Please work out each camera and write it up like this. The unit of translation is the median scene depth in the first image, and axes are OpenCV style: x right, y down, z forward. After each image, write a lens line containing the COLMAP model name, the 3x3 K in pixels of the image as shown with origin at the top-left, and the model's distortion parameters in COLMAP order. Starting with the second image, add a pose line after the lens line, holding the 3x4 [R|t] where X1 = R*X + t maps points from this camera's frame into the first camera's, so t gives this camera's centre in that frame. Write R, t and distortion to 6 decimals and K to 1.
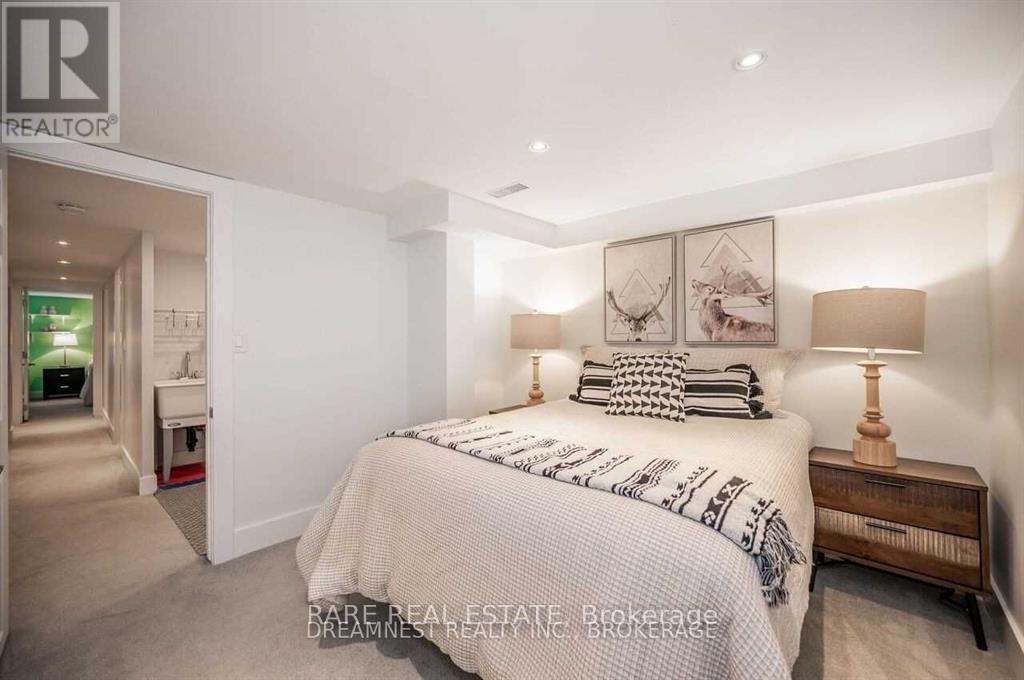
lens RADIAL K [[400.9, 0, 517.0], [0, 400.9, 335.9], [0, 0, 1]] dist [-0.000035, 0.000004]
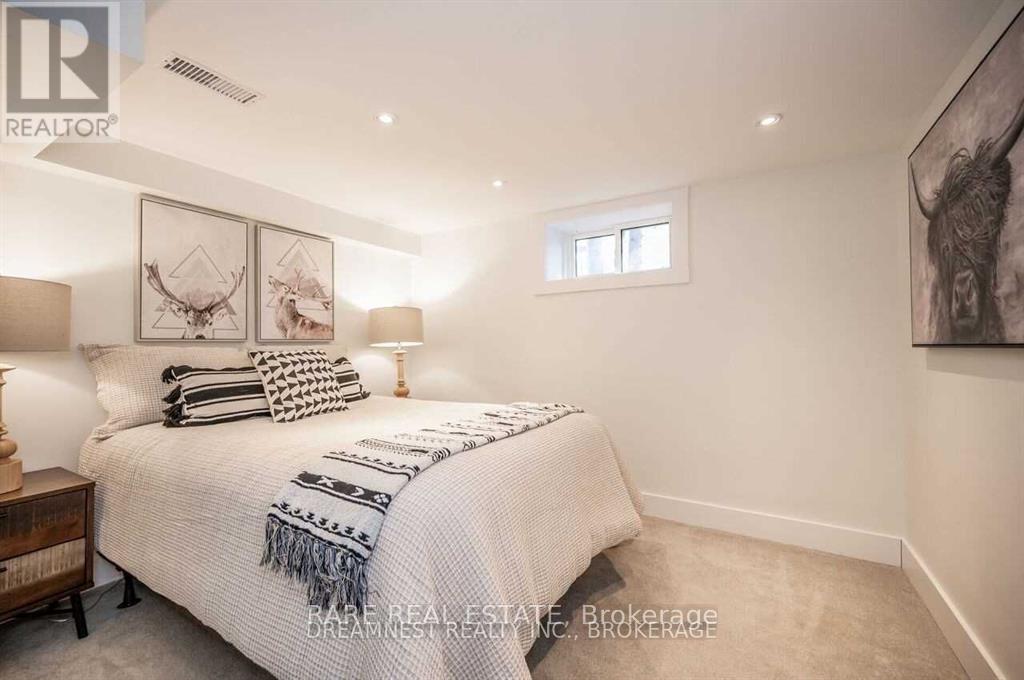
lens RADIAL K [[427.8, 0, 515.2], [0, 427.8, 341.3], [0, 0, 1]] dist [0.003455, 0.000259]
pose [[-0.205345, -0.001378, 0.978689, -0.734178], [-0.011860, 0.999929, -0.001081, 0.013725], [-0.978618, -0.011829, -0.205347, 0.659268]]
